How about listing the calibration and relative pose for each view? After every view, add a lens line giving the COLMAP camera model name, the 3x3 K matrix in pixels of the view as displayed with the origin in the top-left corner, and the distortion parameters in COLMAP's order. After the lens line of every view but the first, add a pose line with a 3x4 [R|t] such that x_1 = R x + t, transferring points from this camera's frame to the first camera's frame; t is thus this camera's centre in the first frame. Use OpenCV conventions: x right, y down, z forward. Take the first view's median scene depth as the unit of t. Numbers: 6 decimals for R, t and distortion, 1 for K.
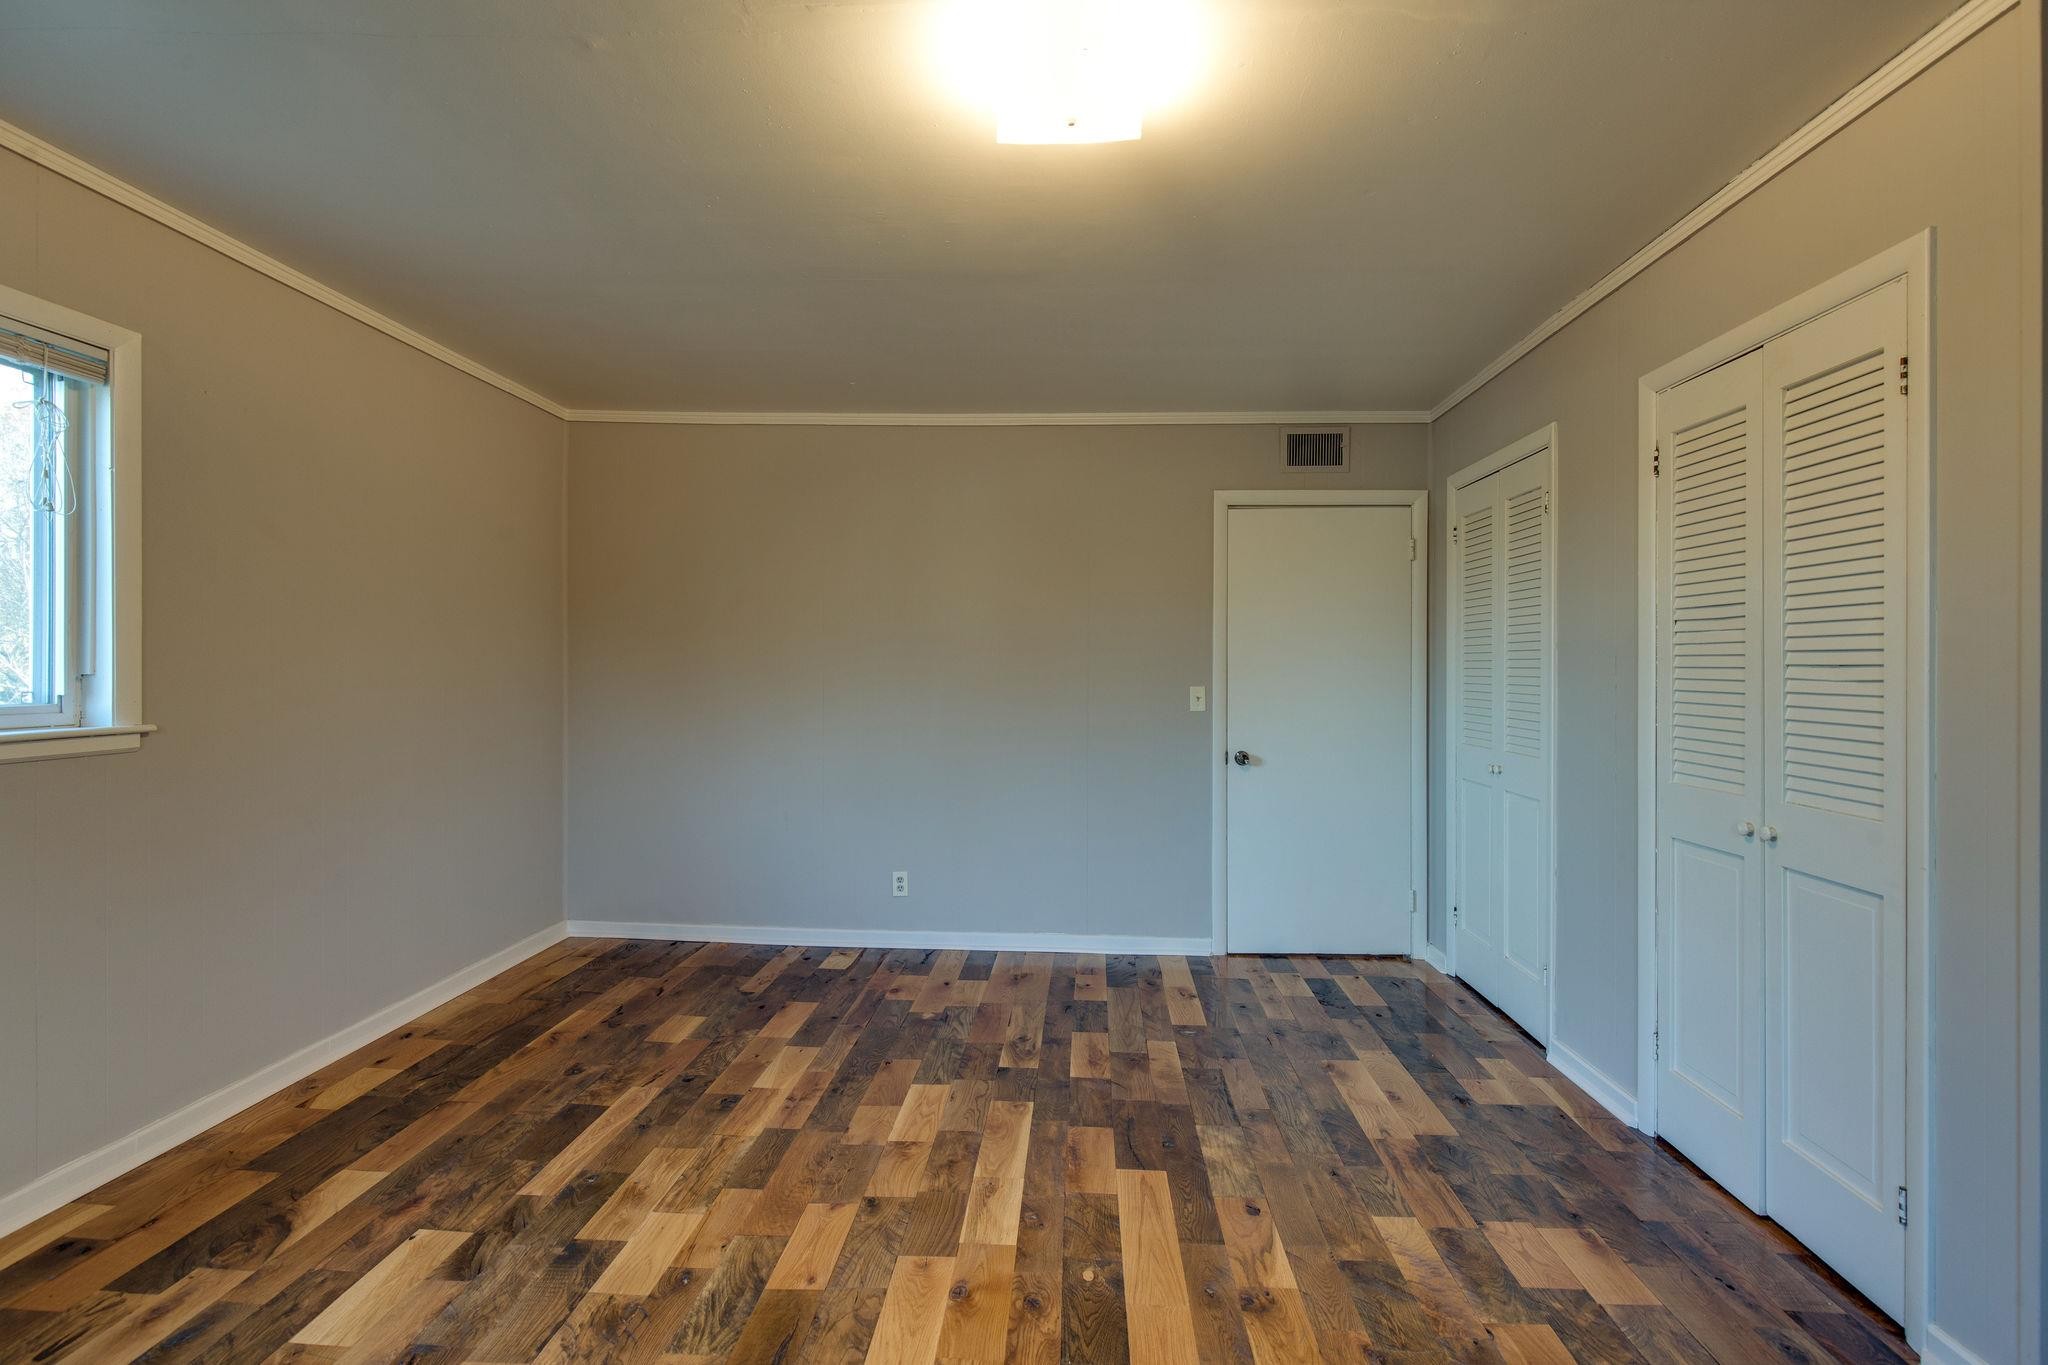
lens RADIAL K [[936.0, 0, 1028.3], [0, 936.0, 663.7], [0, 0, 1]] dist [0.000595, -0.000331]
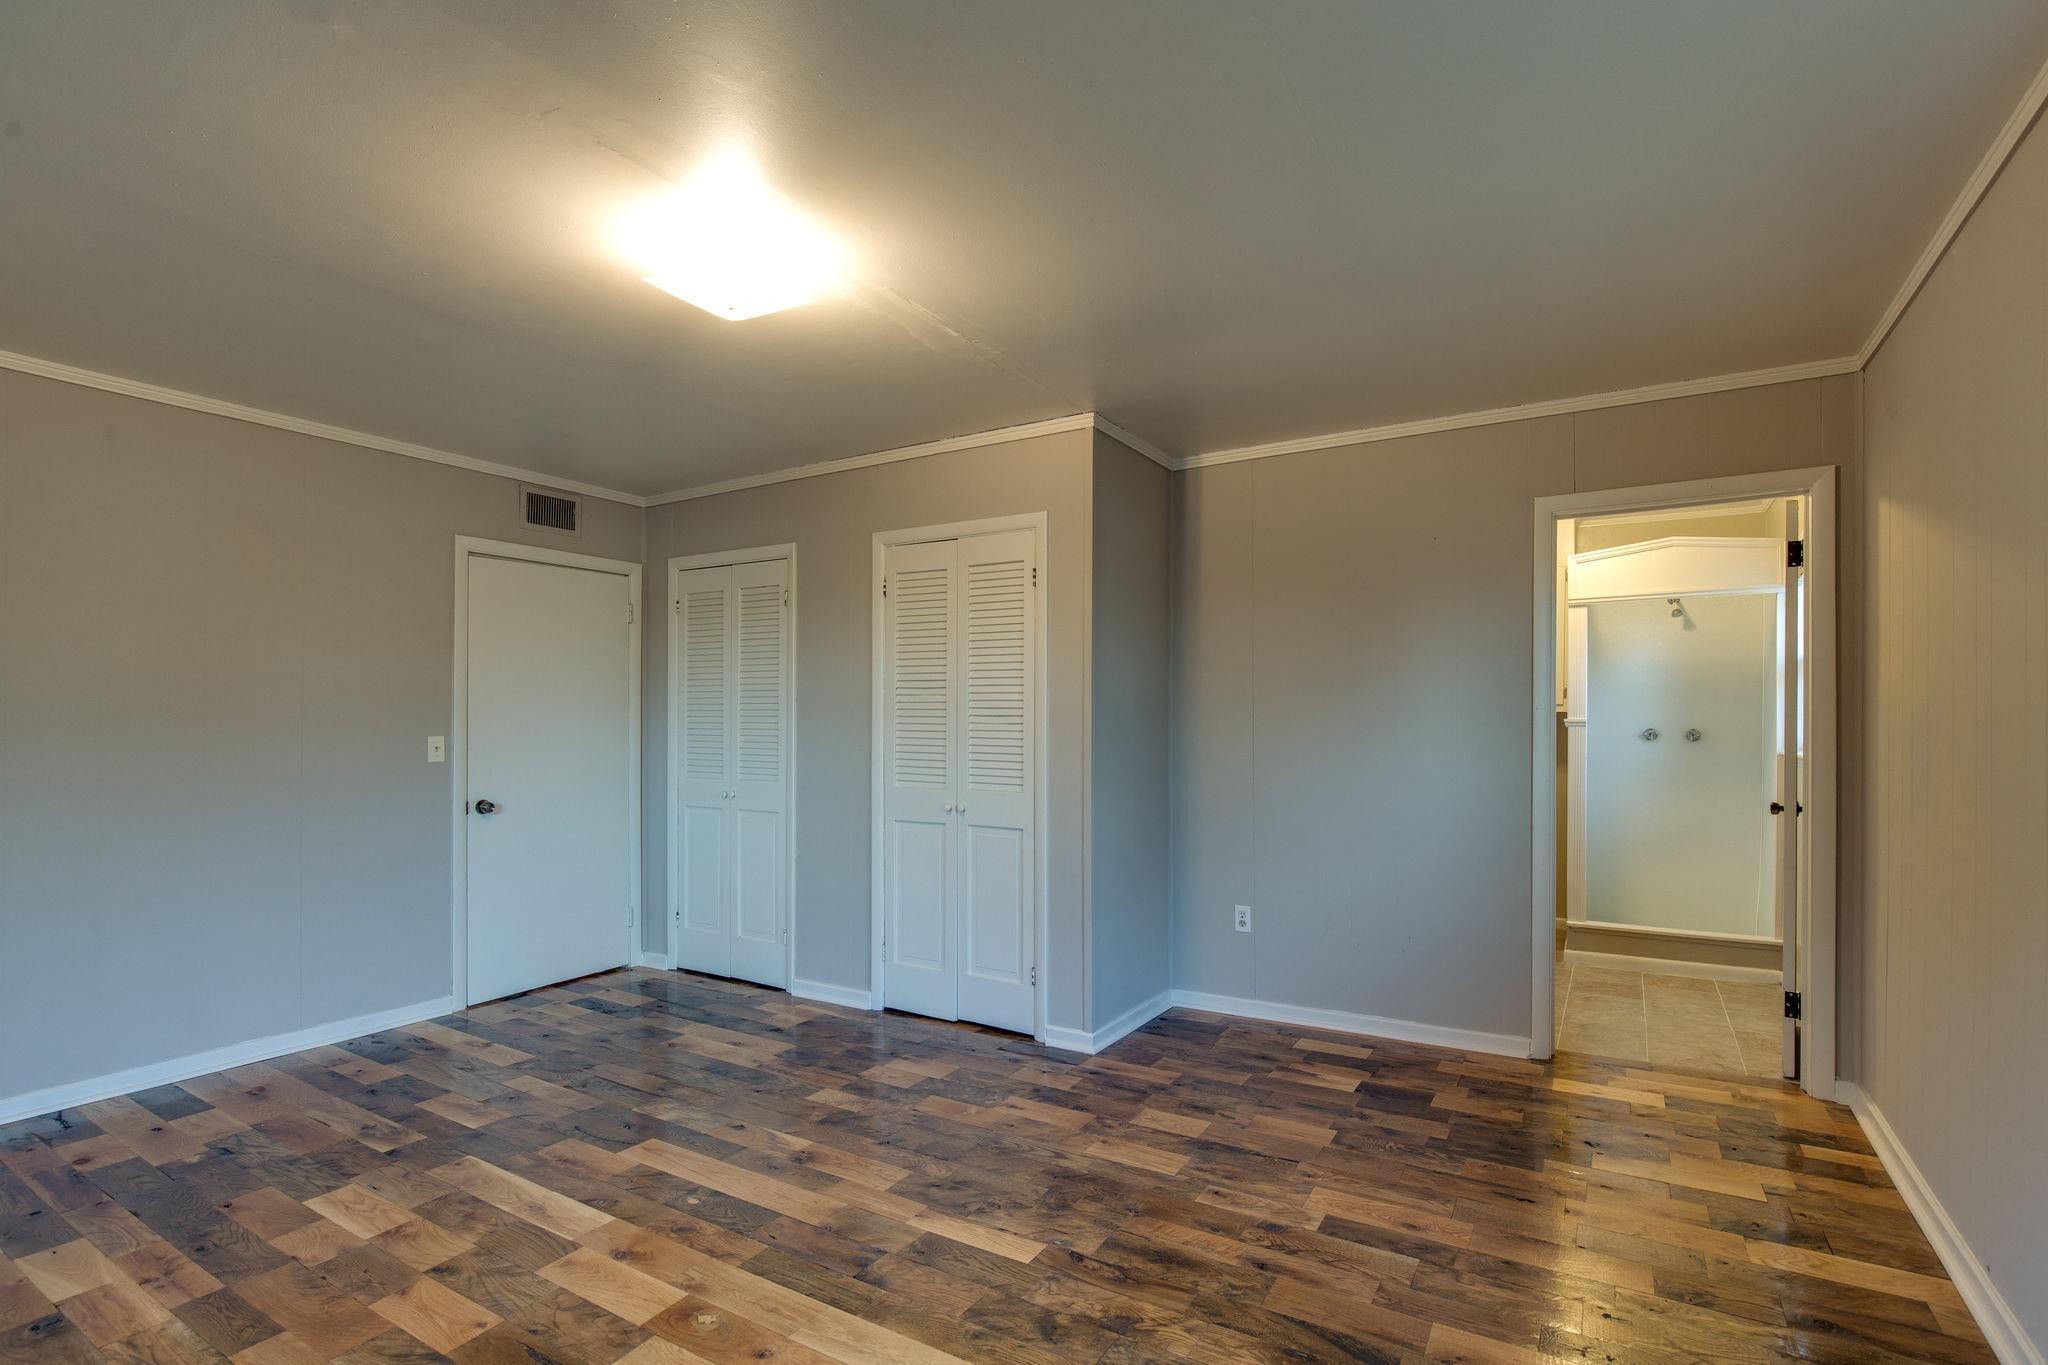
lens RADIAL K [[1000.5, 0, 1022.6], [0, 1000.5, 697.2], [0, 0, 1]] dist [0.003821, 0.000330]
pose [[0.477965, 0.013813, 0.878270, -0.613265], [-0.004016, 0.999900, -0.013540, -0.005566], [-0.878370, 0.002944, 0.477973, -0.024238]]
